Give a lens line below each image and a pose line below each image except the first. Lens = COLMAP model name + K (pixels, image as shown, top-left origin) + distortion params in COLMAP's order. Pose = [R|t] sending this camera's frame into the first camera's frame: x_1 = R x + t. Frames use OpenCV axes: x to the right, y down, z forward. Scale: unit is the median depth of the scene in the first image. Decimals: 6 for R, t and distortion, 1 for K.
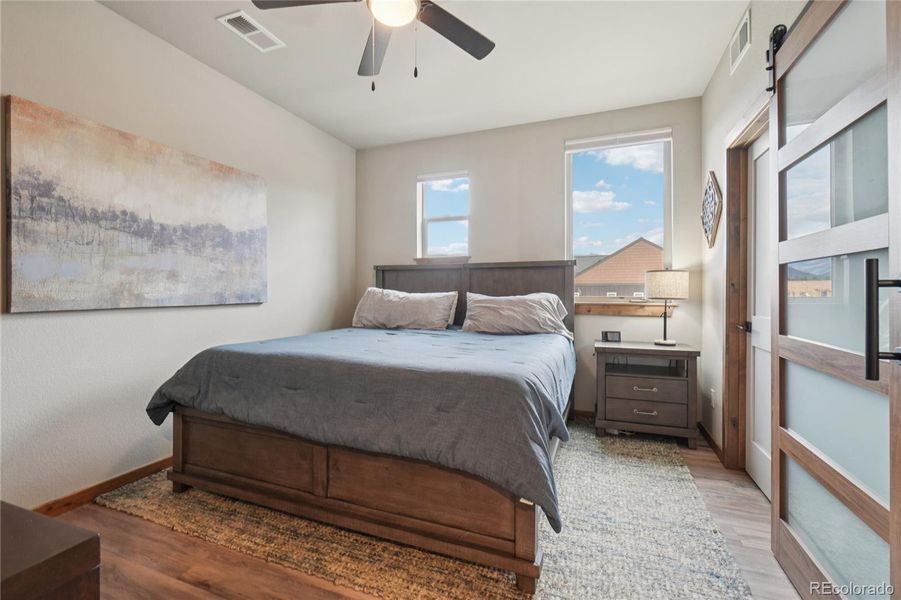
lens RADIAL K [[402.2, 0, 448.0], [0, 402.2, 296.4], [0, 0, 1]] dist [-0.000432, -0.000302]
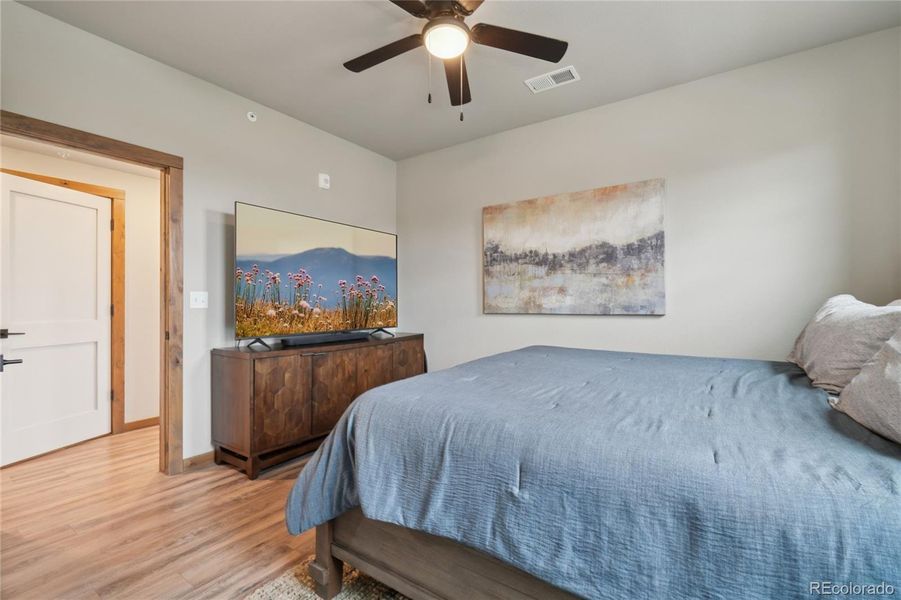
lens RADIAL K [[402.2, 0, 448.0], [0, 402.2, 296.4], [0, 0, 1]] dist [-0.000432, -0.000302]
pose [[-0.235843, -0.006334, -0.971770, 0.693319], [-0.004550, 0.999975, -0.005413, -0.024338], [0.971780, 0.003145, -0.235866, 0.952821]]
